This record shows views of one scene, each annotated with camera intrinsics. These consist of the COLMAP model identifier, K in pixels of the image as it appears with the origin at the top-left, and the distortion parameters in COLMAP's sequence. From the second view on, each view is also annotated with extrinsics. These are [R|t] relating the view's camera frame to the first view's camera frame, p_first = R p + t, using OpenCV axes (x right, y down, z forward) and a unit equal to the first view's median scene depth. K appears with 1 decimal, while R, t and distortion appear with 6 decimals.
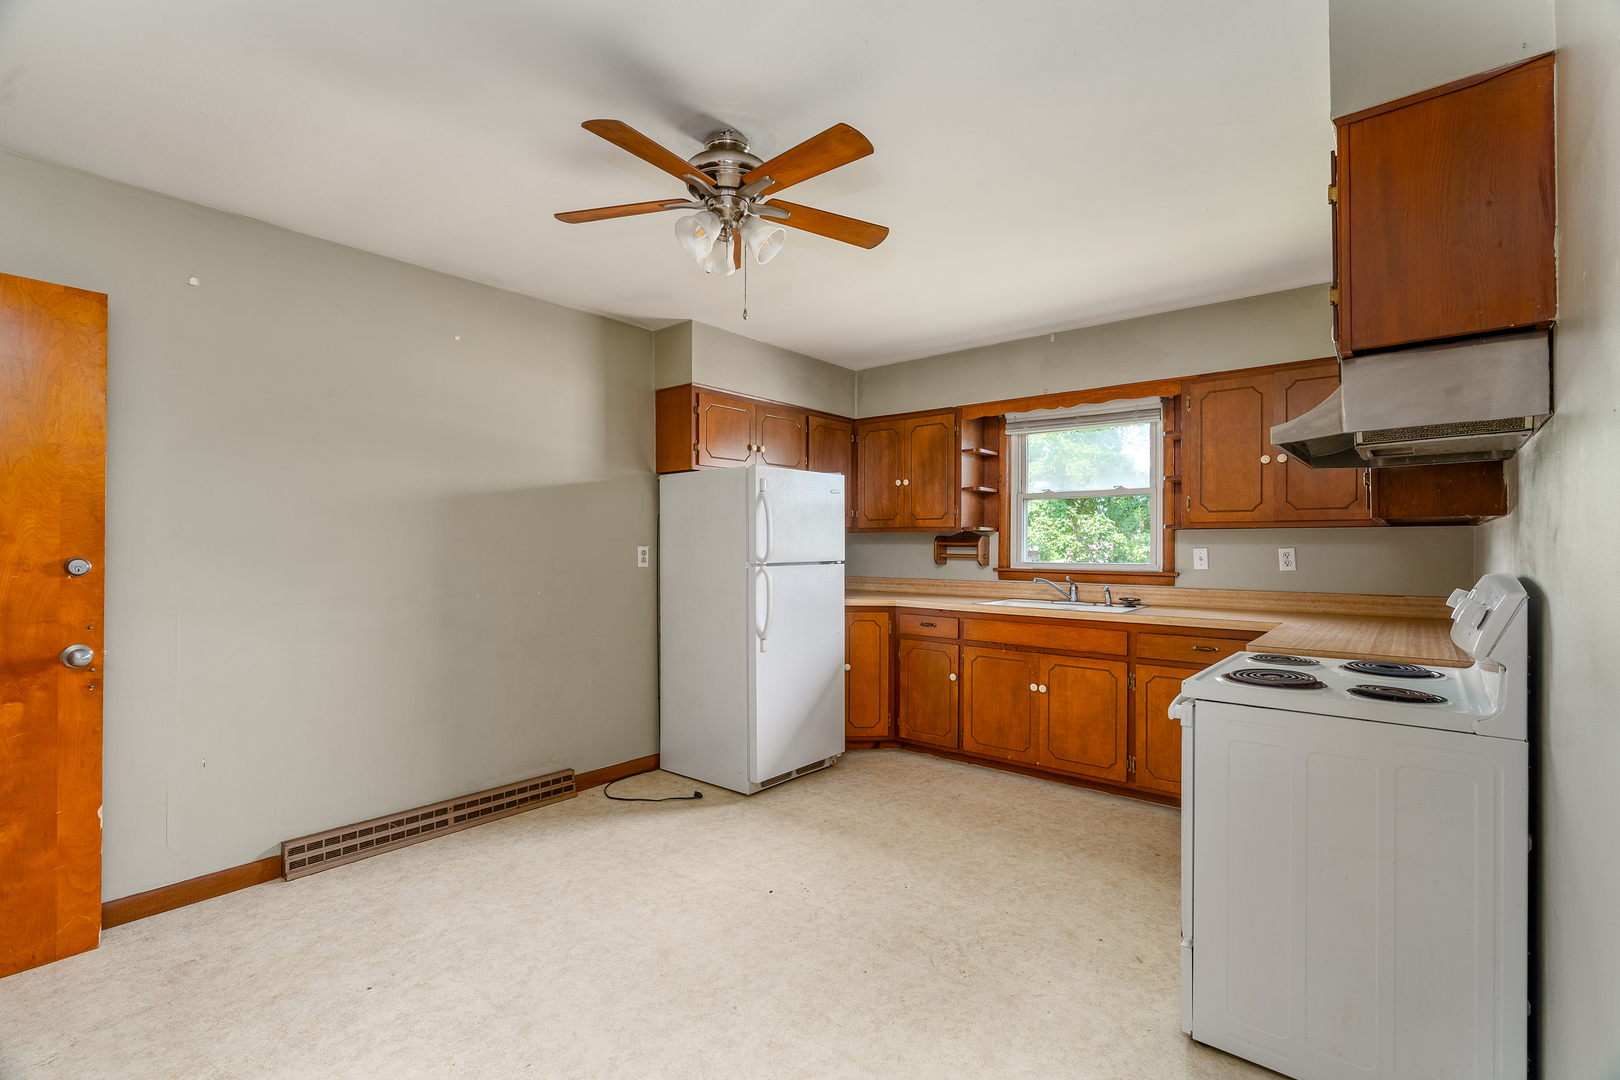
lens RADIAL K [[745.3, 0, 810.7], [0, 745.3, 538.9], [0, 0, 1]] dist [0.000872, 0.000040]
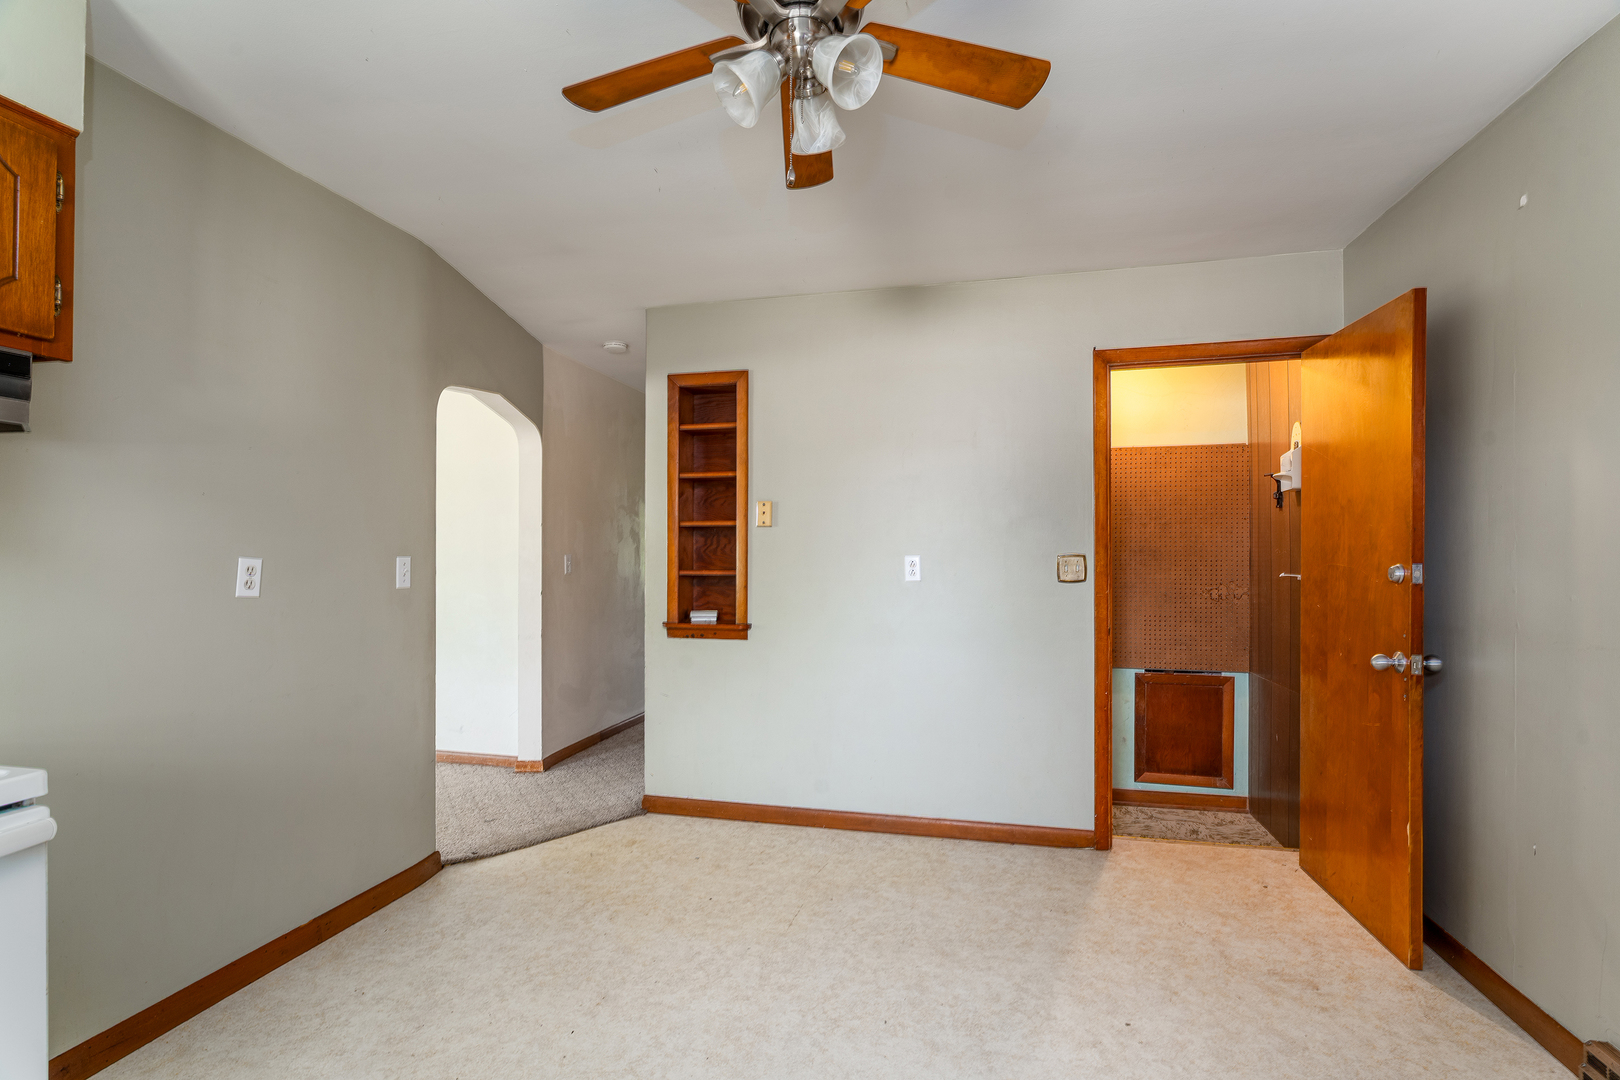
lens RADIAL K [[745.3, 0, 810.8], [0, 745.3, 547.0], [0, 0, 1]] dist [0.000872, 0.000040]
pose [[-0.887992, -0.002186, -0.459854, 0.191938], [0.000984, 0.999977, -0.006654, 0.007550], [0.459858, -0.006361, -0.887970, 1.627331]]
